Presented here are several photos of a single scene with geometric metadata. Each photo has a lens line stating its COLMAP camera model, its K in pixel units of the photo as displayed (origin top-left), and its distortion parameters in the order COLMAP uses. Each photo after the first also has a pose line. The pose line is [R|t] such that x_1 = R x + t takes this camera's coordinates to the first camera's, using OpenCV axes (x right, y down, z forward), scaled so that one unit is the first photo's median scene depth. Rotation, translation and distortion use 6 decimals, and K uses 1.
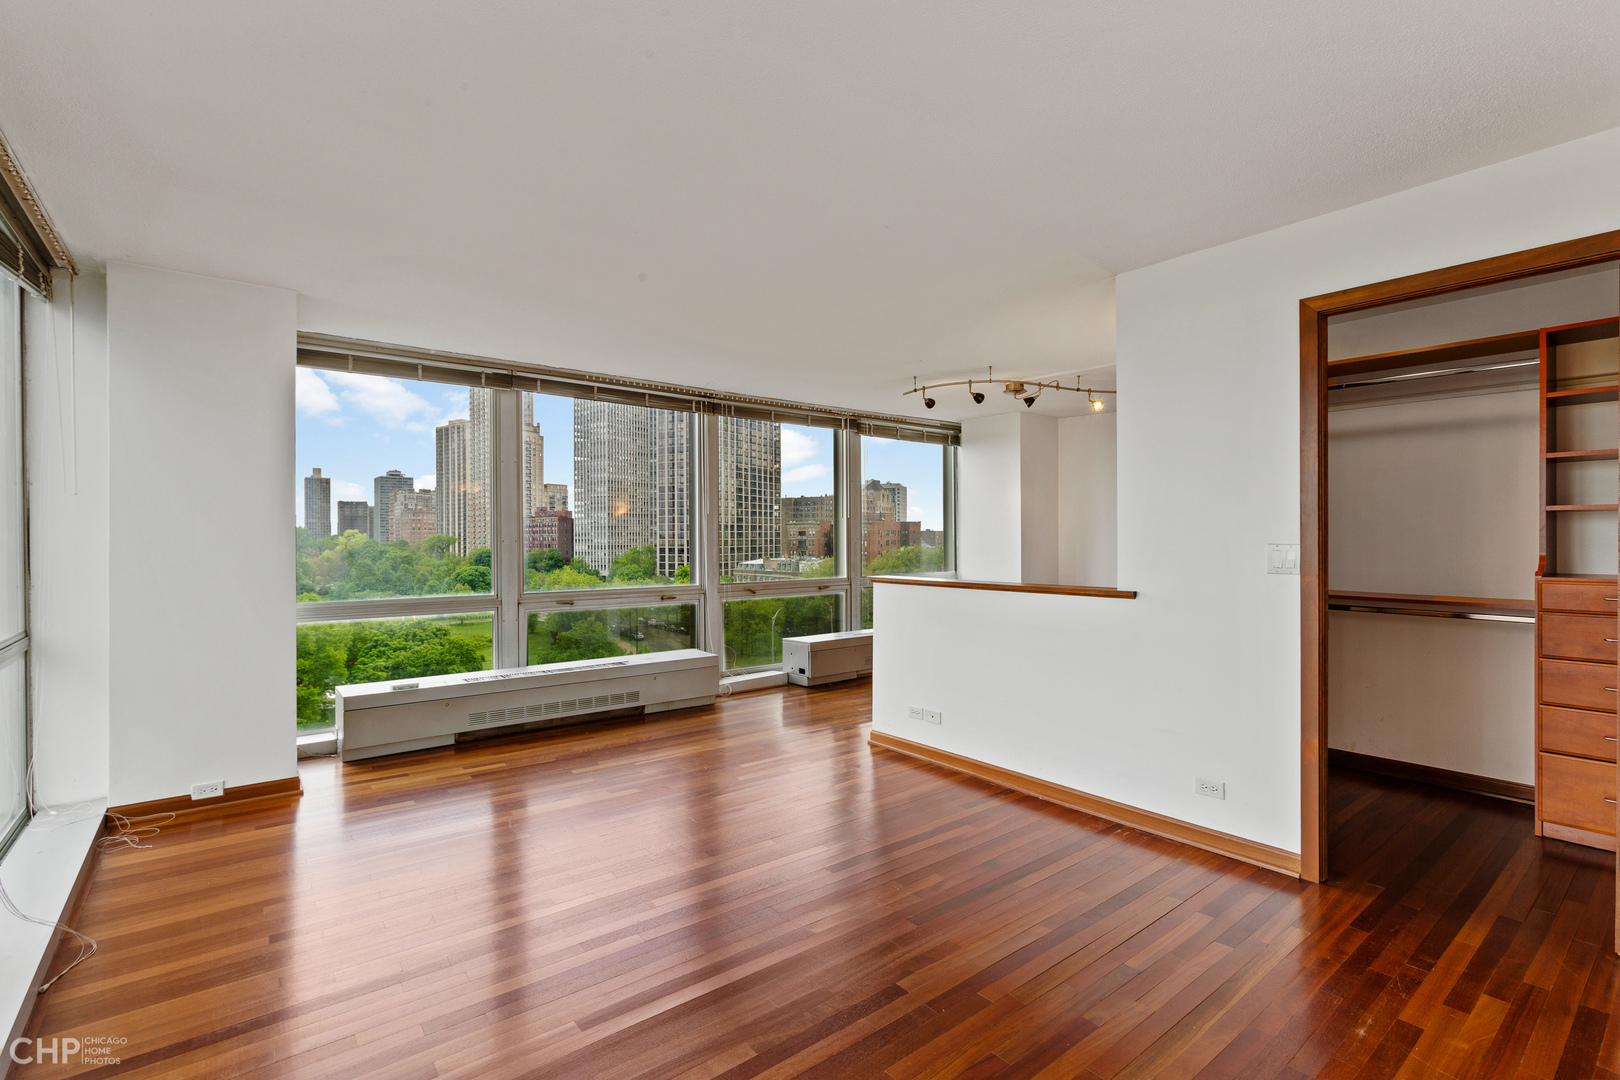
lens RADIAL K [[733.7, 0, 806.0], [0, 733.7, 536.7], [0, 0, 1]] dist [-0.000891, 0.002350]
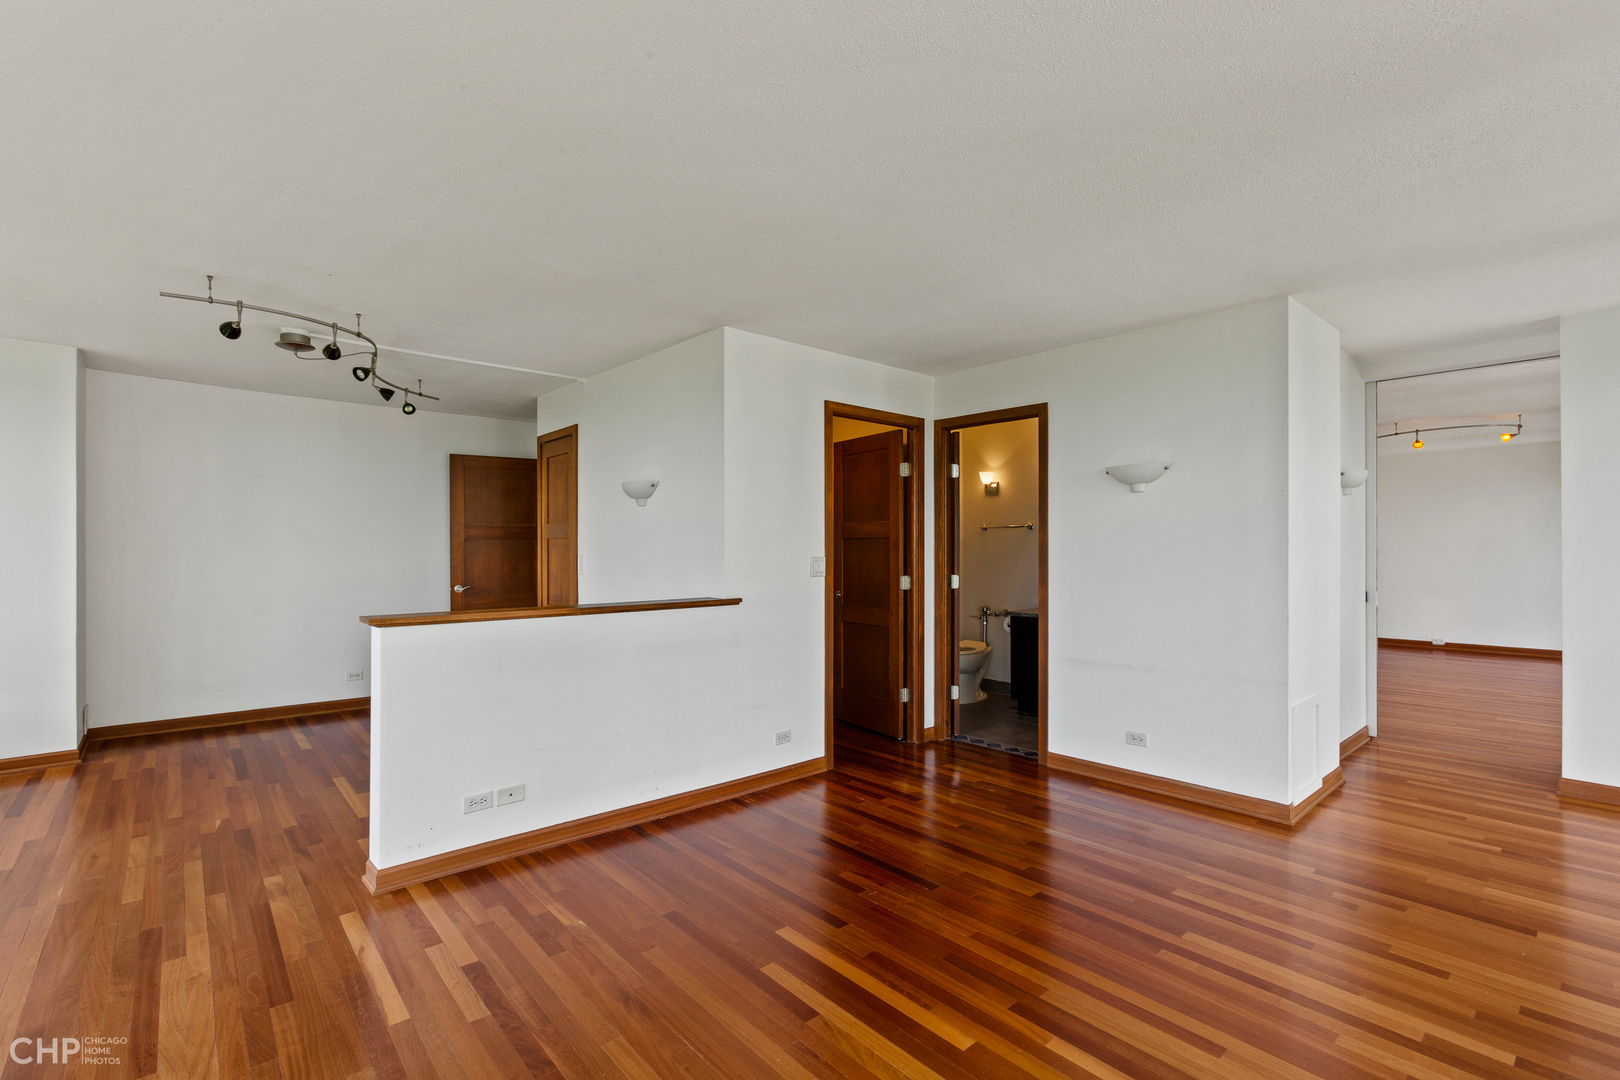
lens RADIAL K [[733.7, 0, 807.4], [0, 733.7, 545.8], [0, 0, 1]] dist [-0.000891, 0.002350]
pose [[-0.044772, -0.001191, 0.998997, -0.768336], [-0.002941, 0.999995, 0.001061, -0.012582], [-0.998993, -0.002890, -0.044775, 0.967235]]
